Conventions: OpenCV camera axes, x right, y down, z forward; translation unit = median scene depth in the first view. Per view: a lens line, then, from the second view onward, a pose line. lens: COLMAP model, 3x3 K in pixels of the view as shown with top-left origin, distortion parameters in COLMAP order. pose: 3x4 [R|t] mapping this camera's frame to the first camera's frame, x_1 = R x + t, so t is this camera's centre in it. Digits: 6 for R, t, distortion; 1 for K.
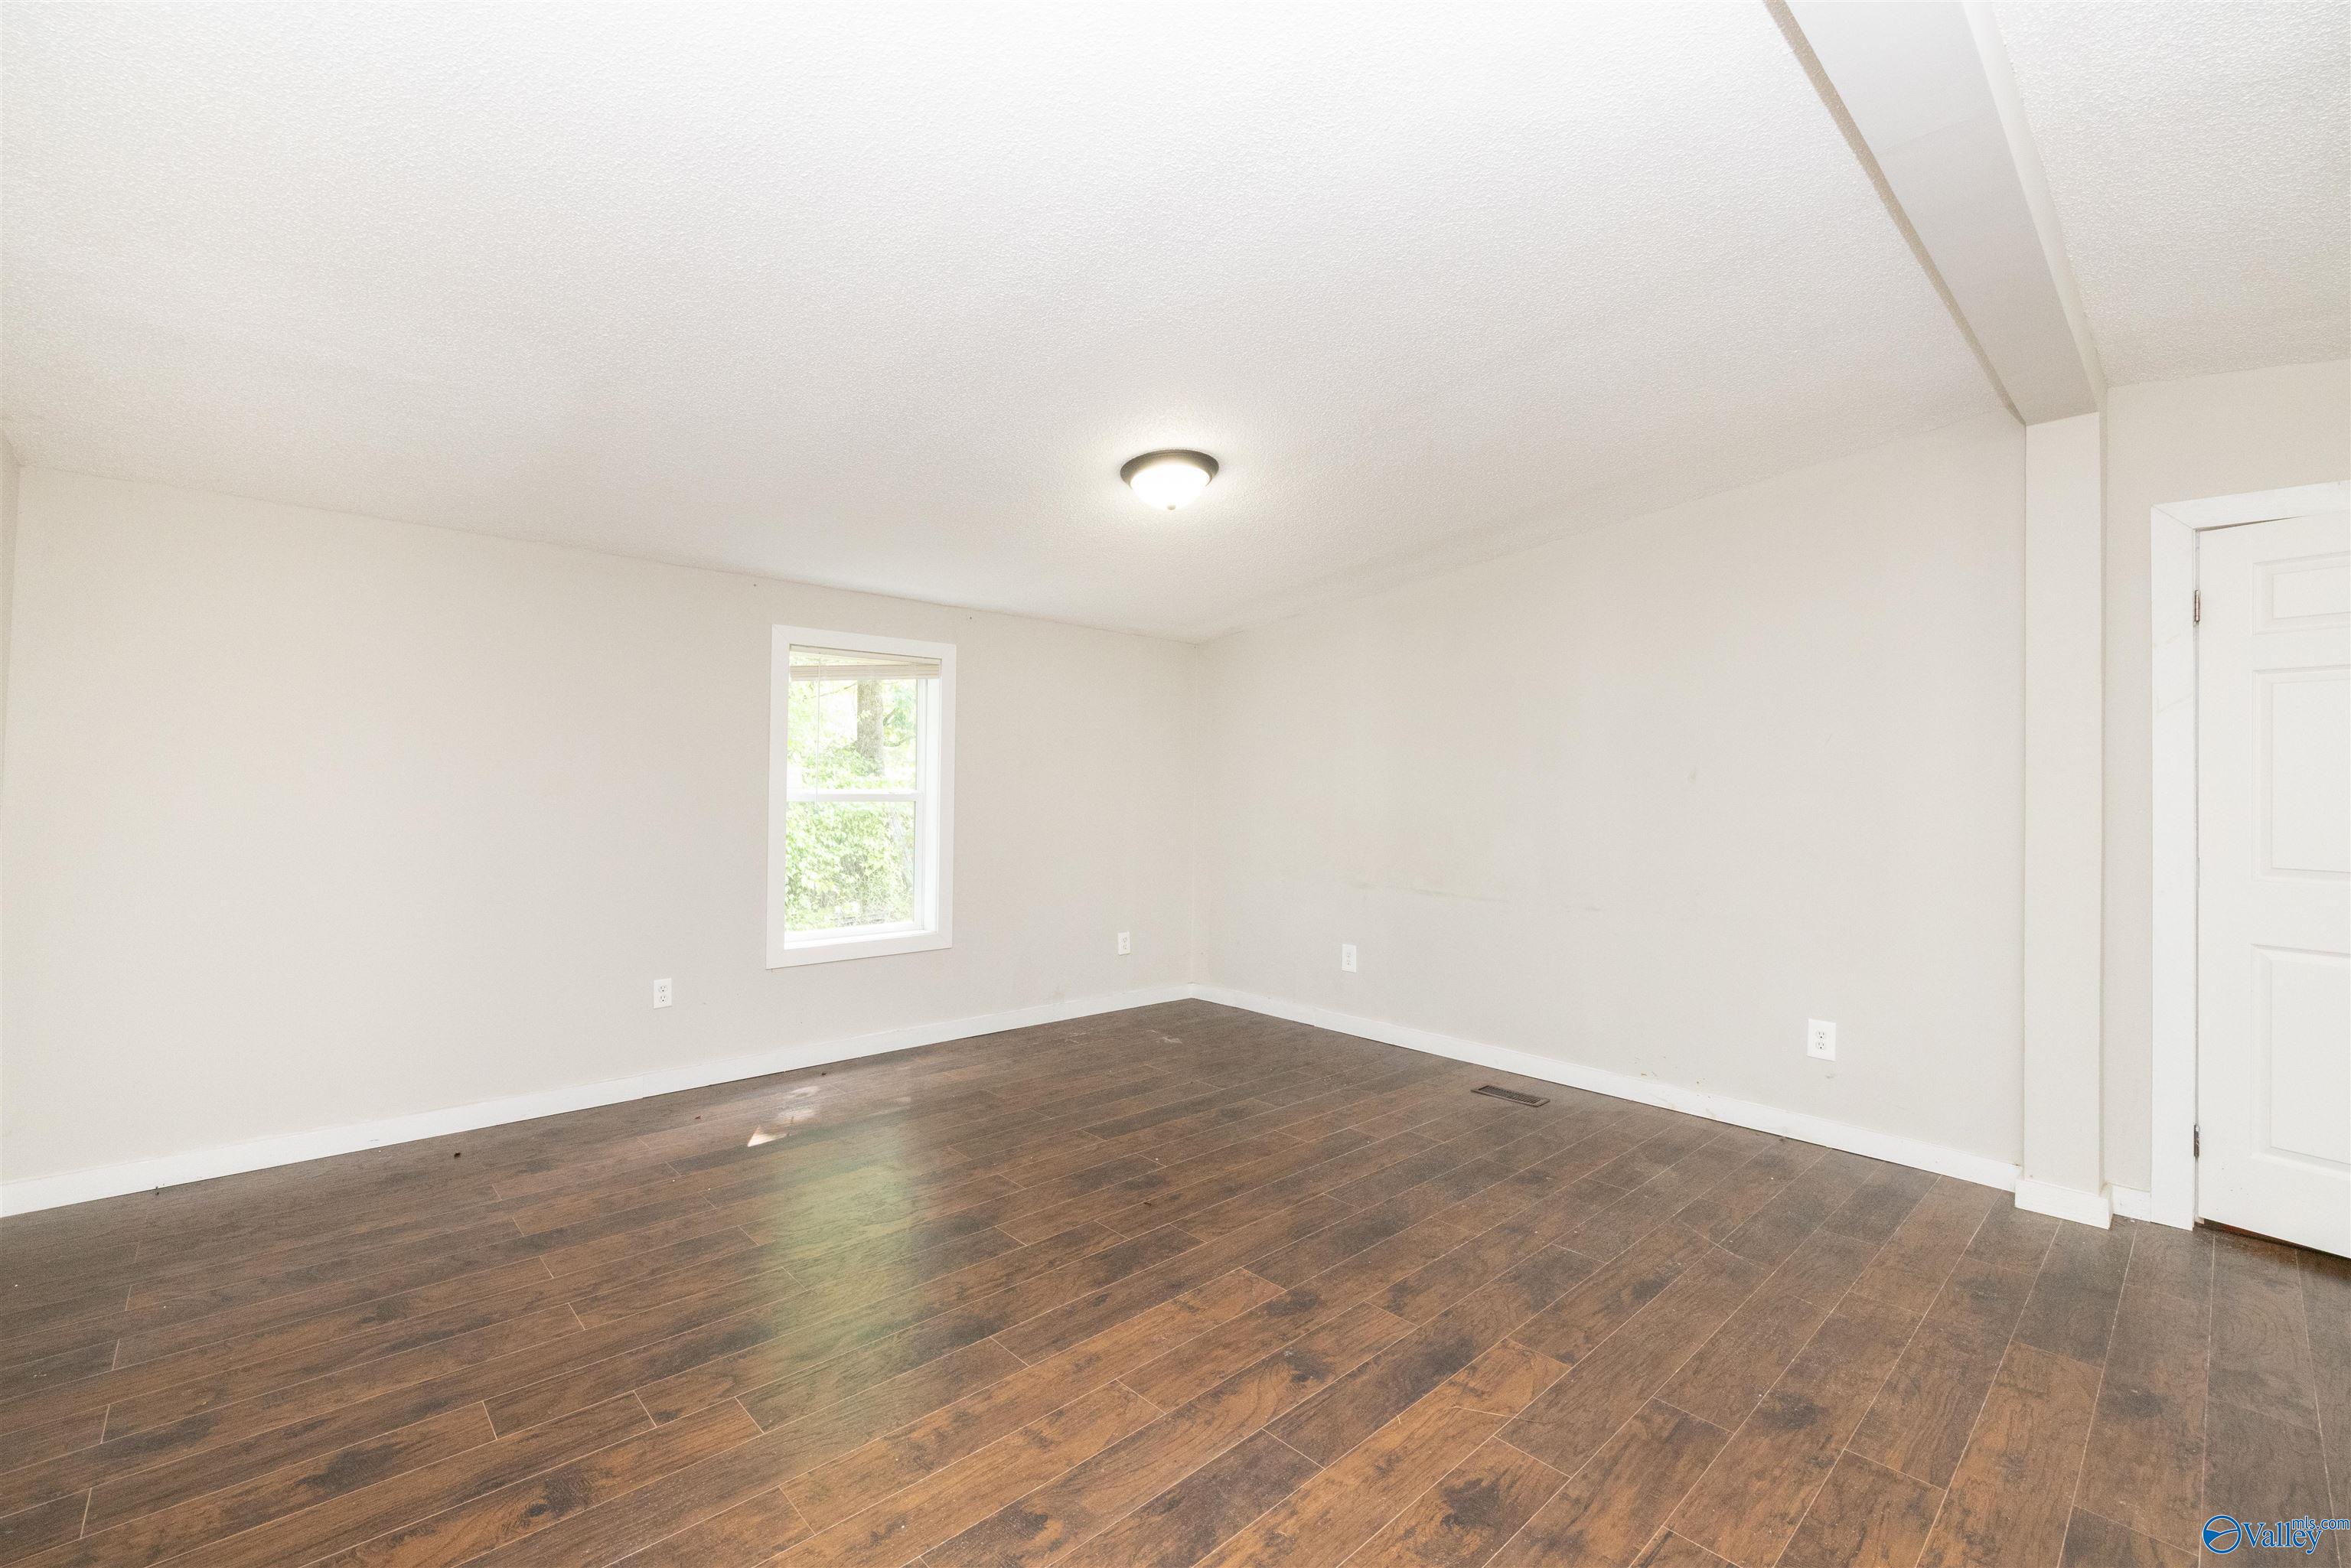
lens RADIAL K [[995.5, 0, 1179.4], [0, 995.5, 780.5], [0, 0, 1]] dist [0.000674, 0.001249]
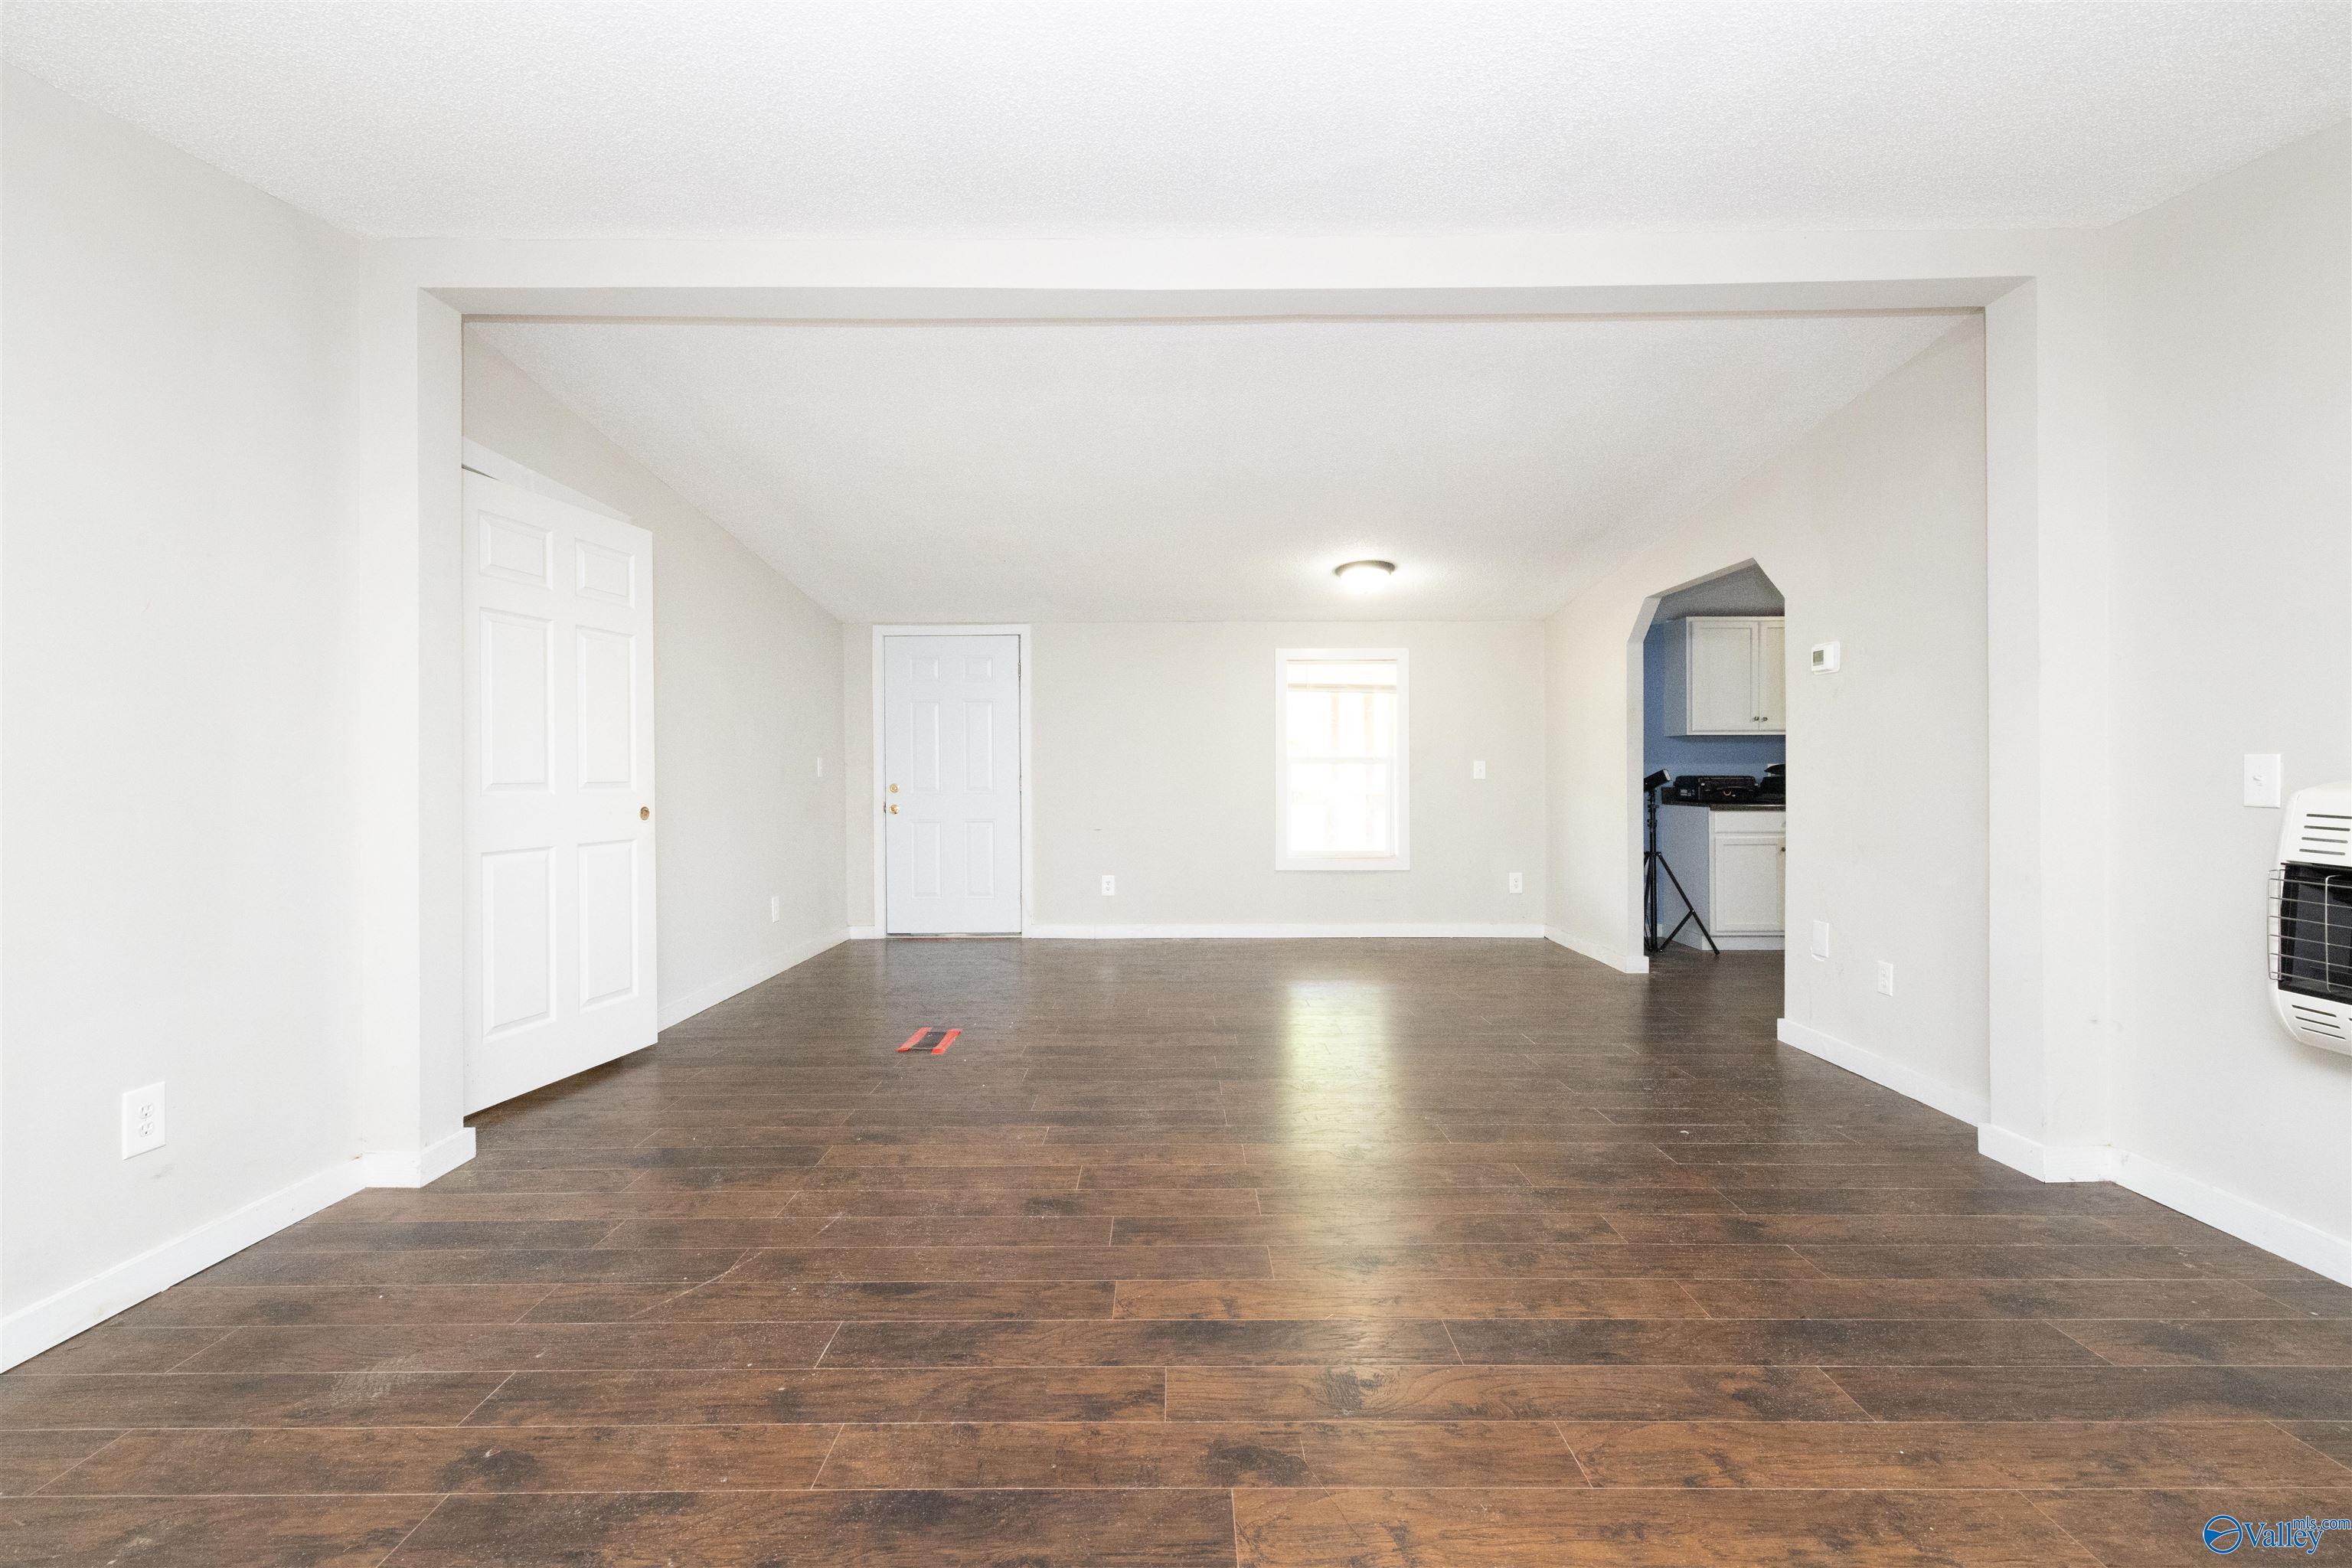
lens RADIAL K [[987.2, 0, 1178.5], [0, 987.2, 771.6], [0, 0, 1]] dist [0.001636, -0.000065]
pose [[-0.723173, -0.015725, 0.690487, -0.278373], [-0.013947, 0.999869, 0.008164, 0.061651], [-0.690526, -0.003726, -0.723298, 1.436772]]
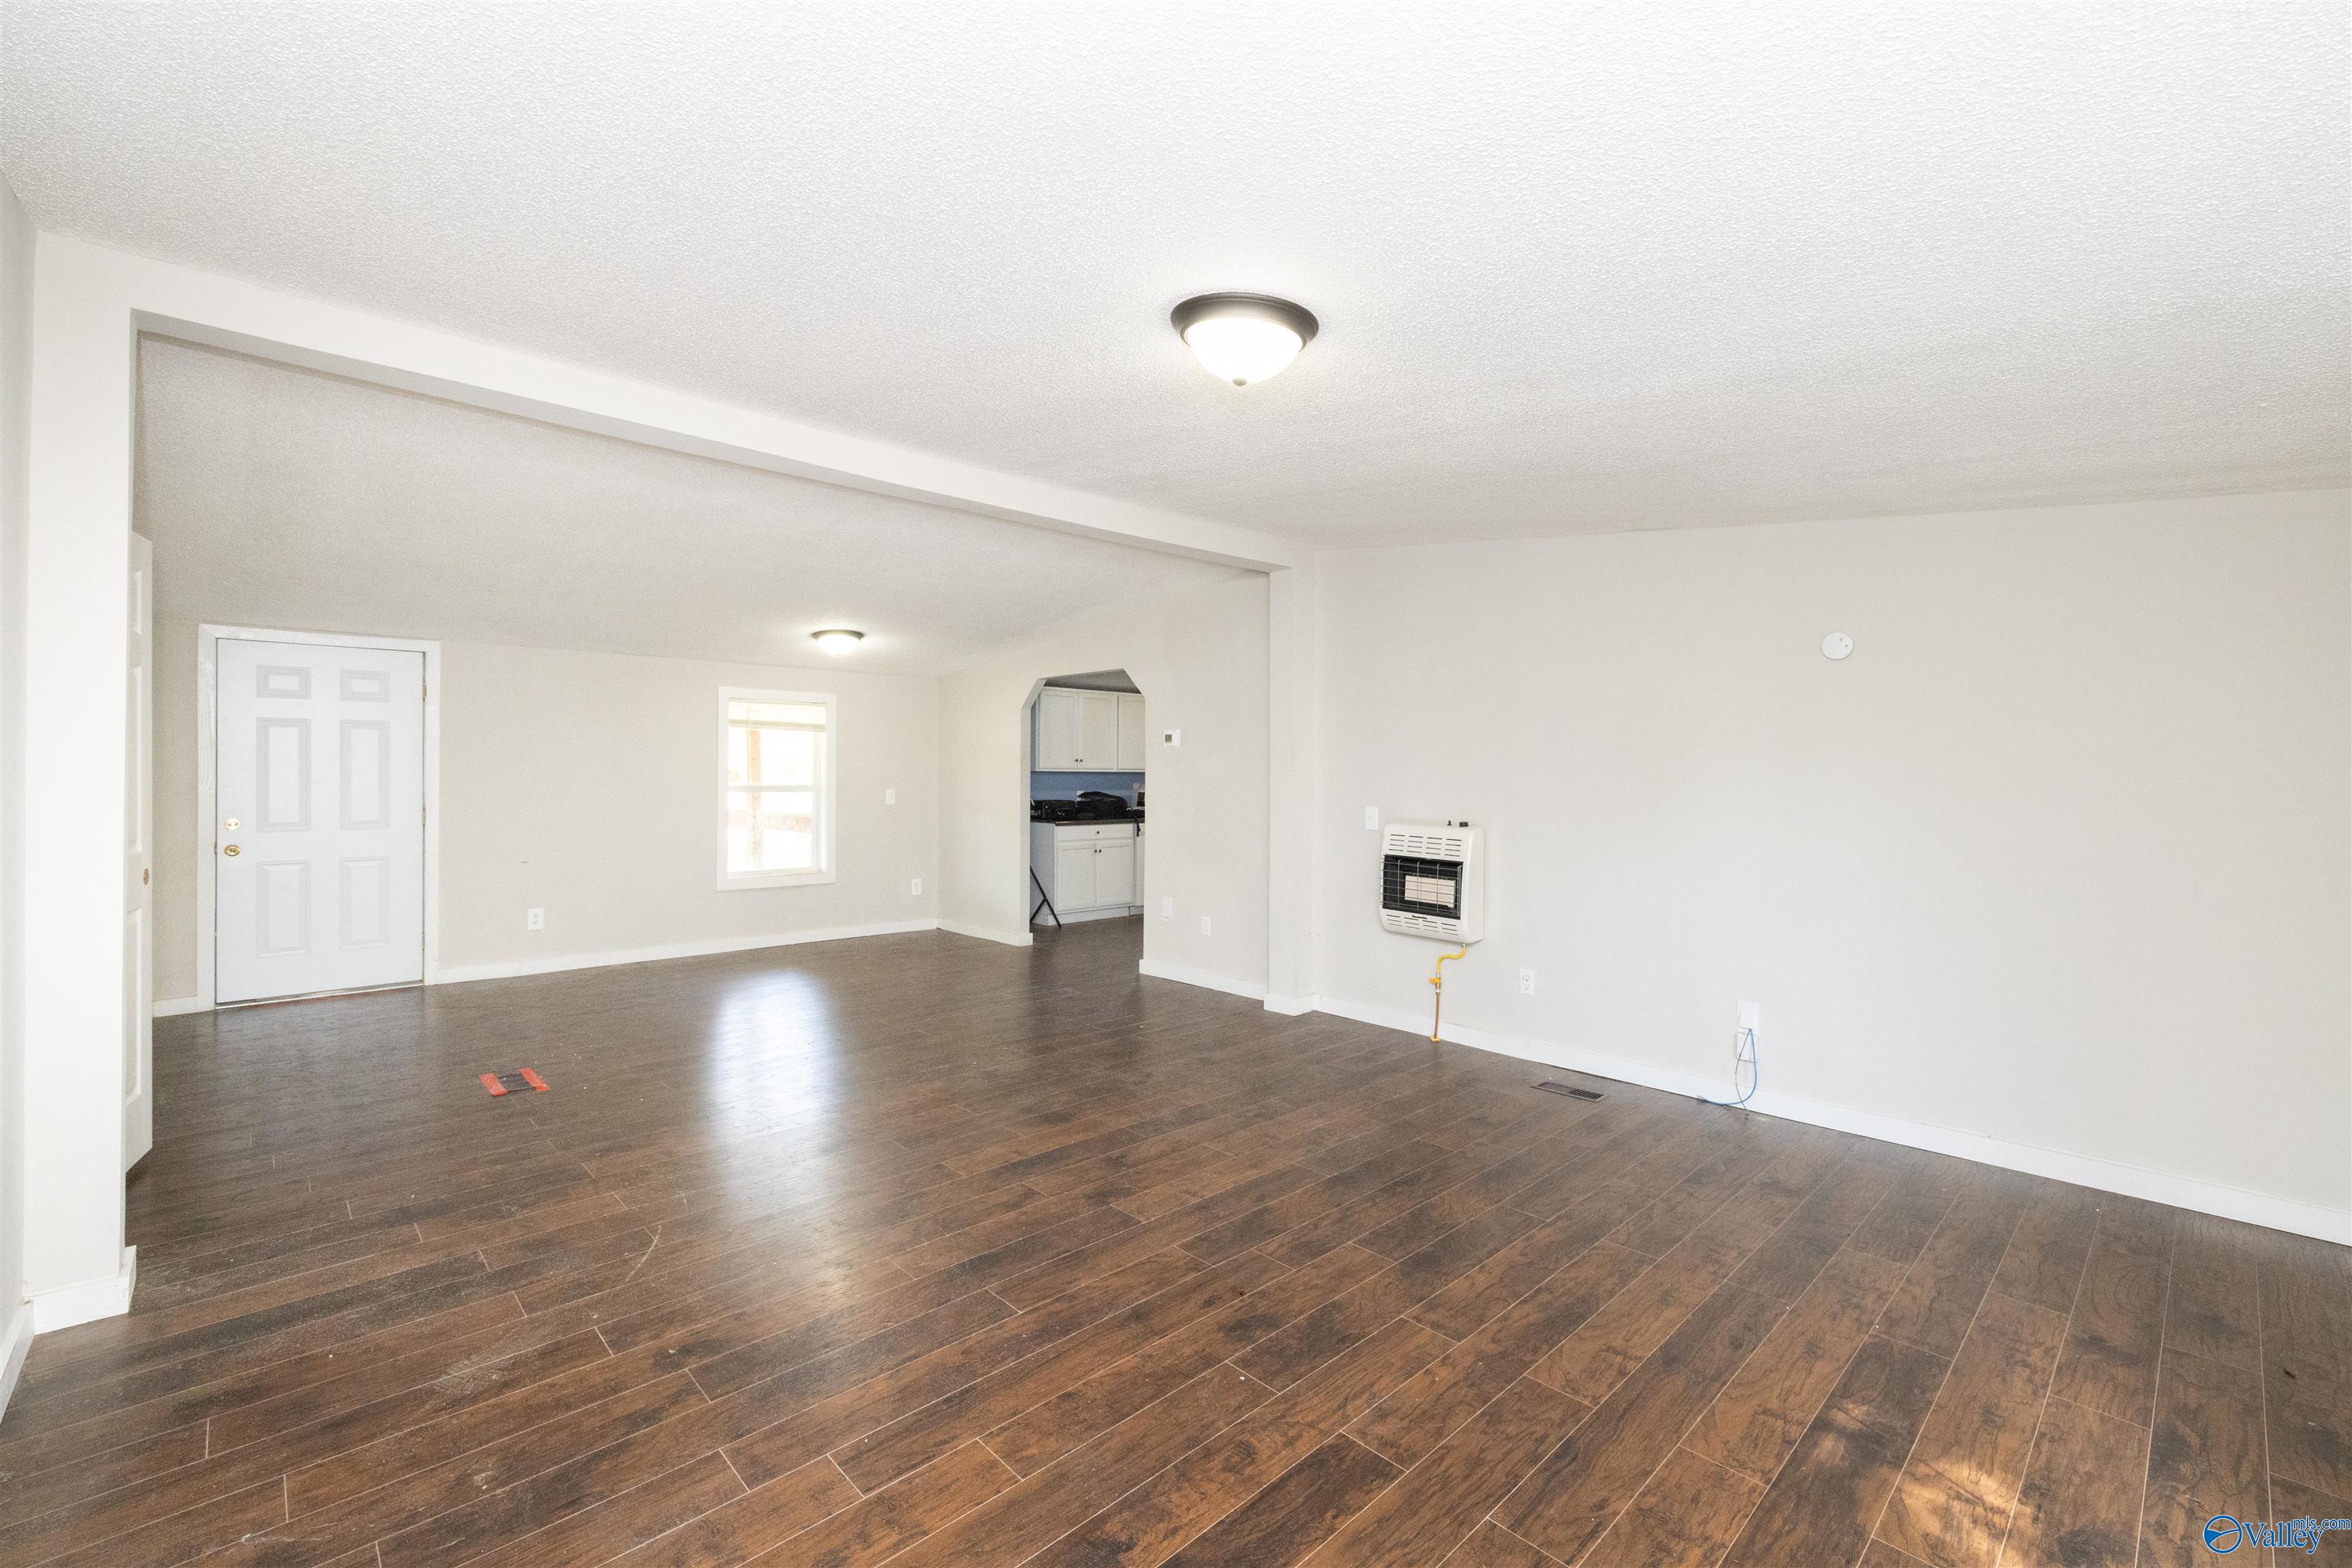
lens RADIAL K [[972.8, 0, 1152.1], [0, 972.8, 771.7], [0, 0, 1]] dist [-0.001087, 0.000138]
pose [[-0.999385, -0.022276, 0.027092, 0.035841], [-0.022513, 0.999710, -0.008499, -0.006260], [-0.026895, -0.009104, -0.999597, 2.141811]]
